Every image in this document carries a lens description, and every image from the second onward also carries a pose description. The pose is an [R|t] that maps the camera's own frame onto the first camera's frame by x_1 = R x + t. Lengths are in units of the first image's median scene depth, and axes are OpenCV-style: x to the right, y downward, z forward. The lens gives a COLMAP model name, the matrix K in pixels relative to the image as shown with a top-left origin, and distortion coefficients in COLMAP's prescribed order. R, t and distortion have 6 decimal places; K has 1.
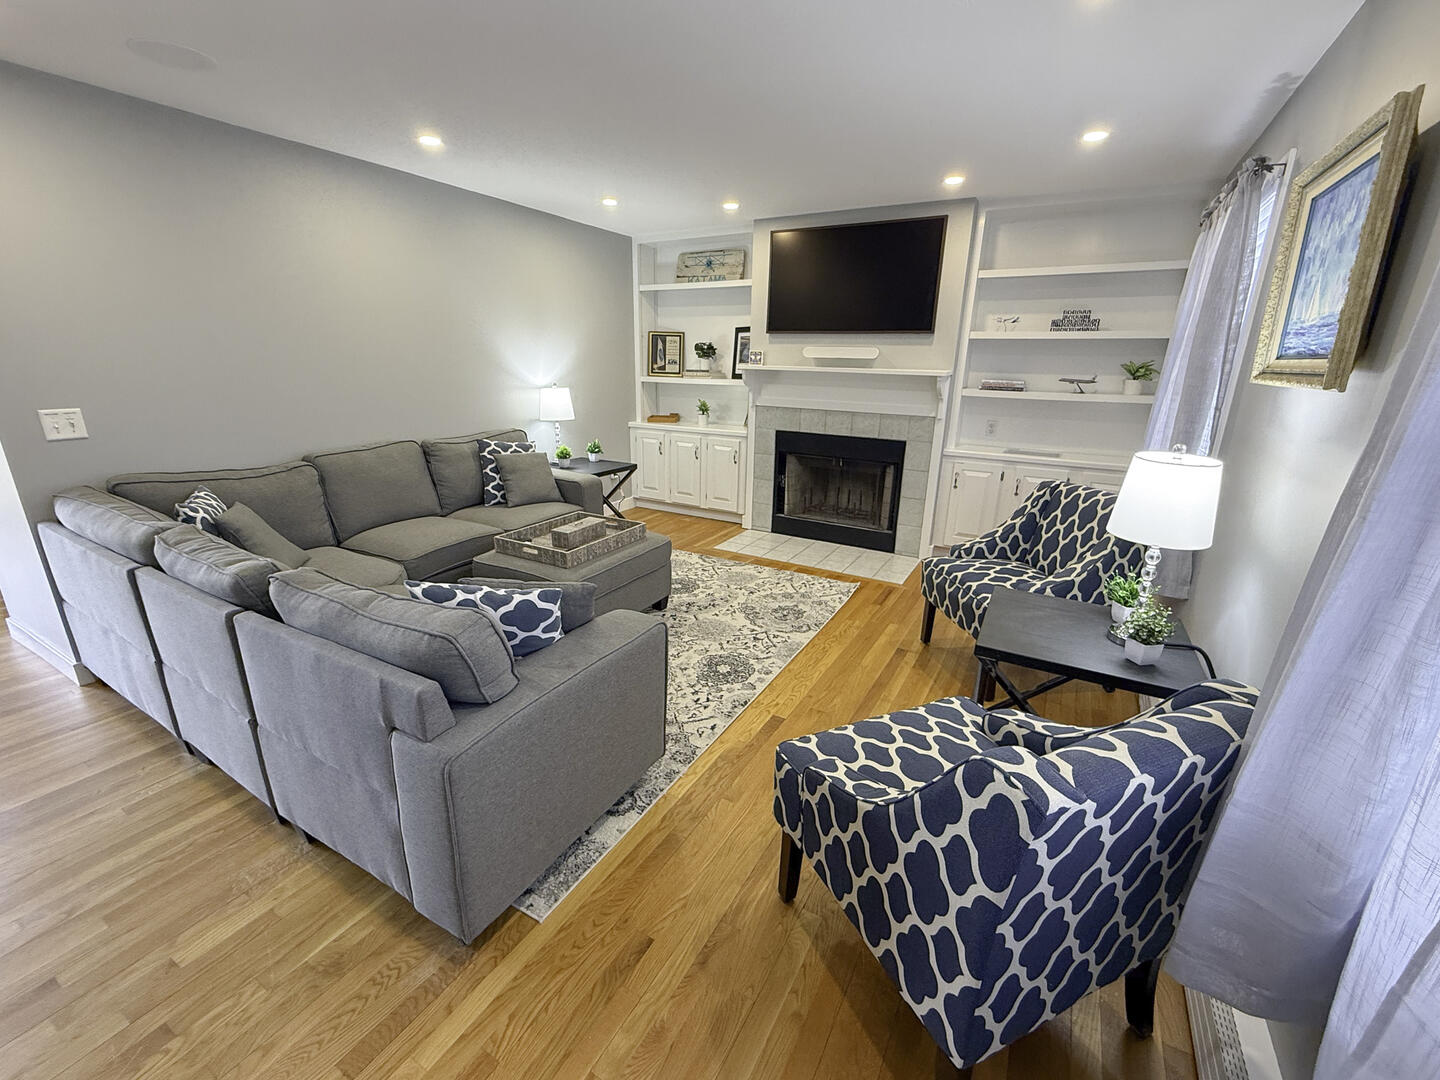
lens RADIAL K [[594.0, 0, 721.1], [0, 594.0, 544.0], [0, 0, 1]] dist [-0.001715, 0.000012]
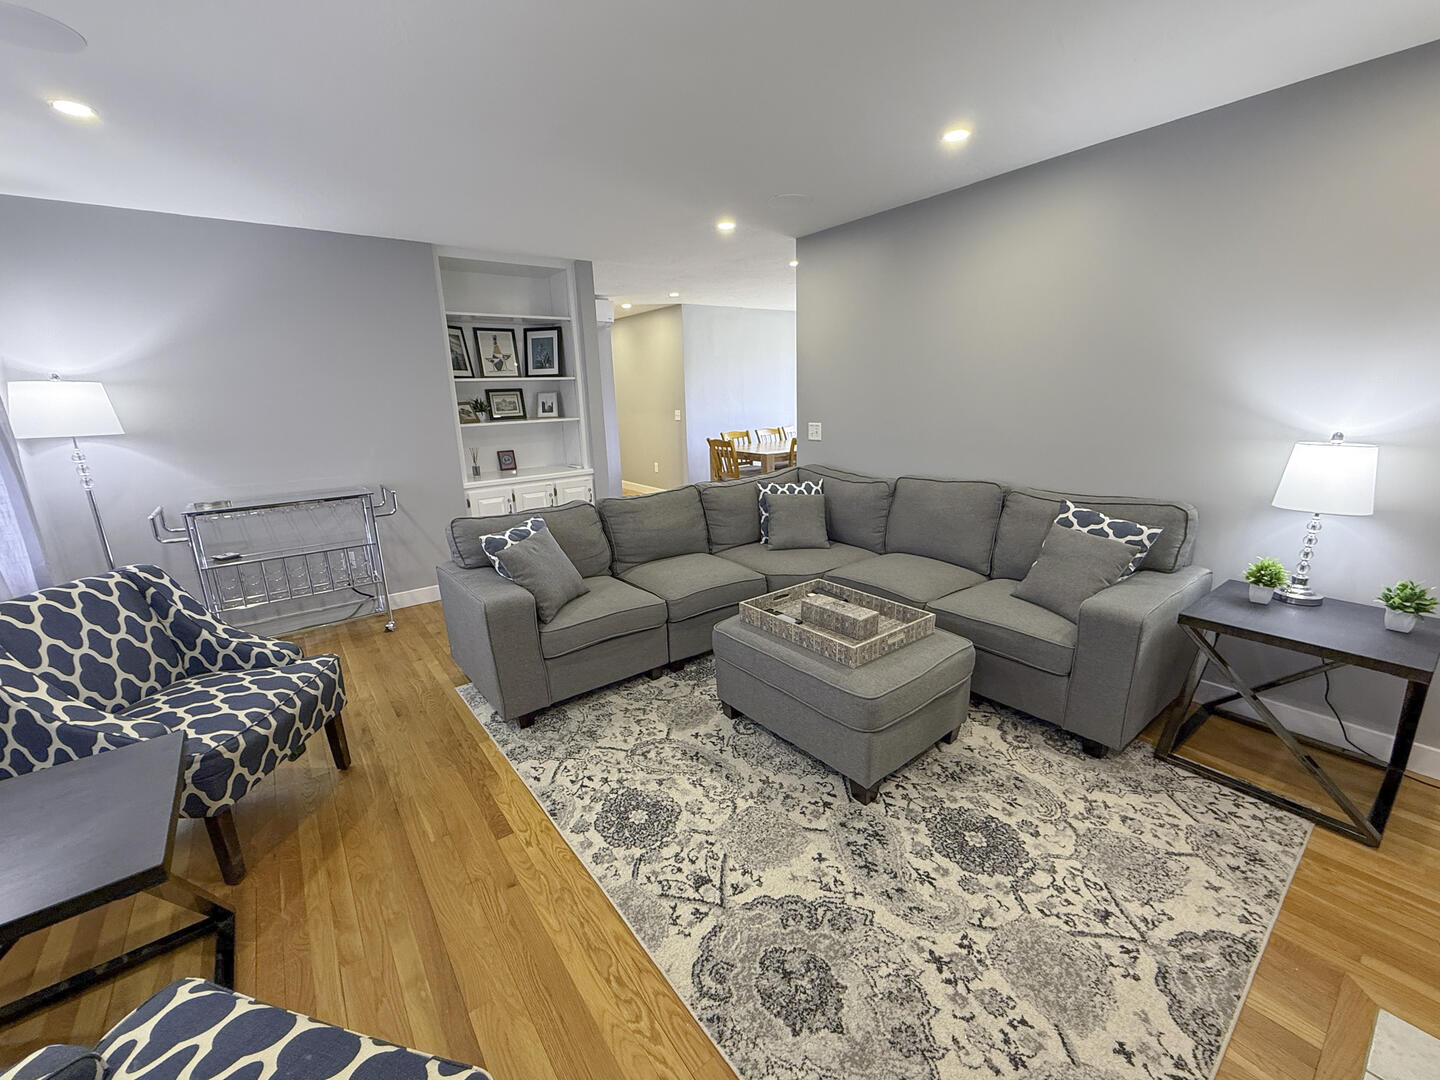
lens RADIAL K [[594.0, 0, 721.8], [0, 594.0, 539.2], [0, 0, 1]] dist [-0.001715, 0.000012]
pose [[-0.386624, 0.220046, -0.895601, 0.484306], [-0.254488, 0.907956, 0.332943, -0.327233], [0.886430, 0.356644, -0.295039, 1.062521]]
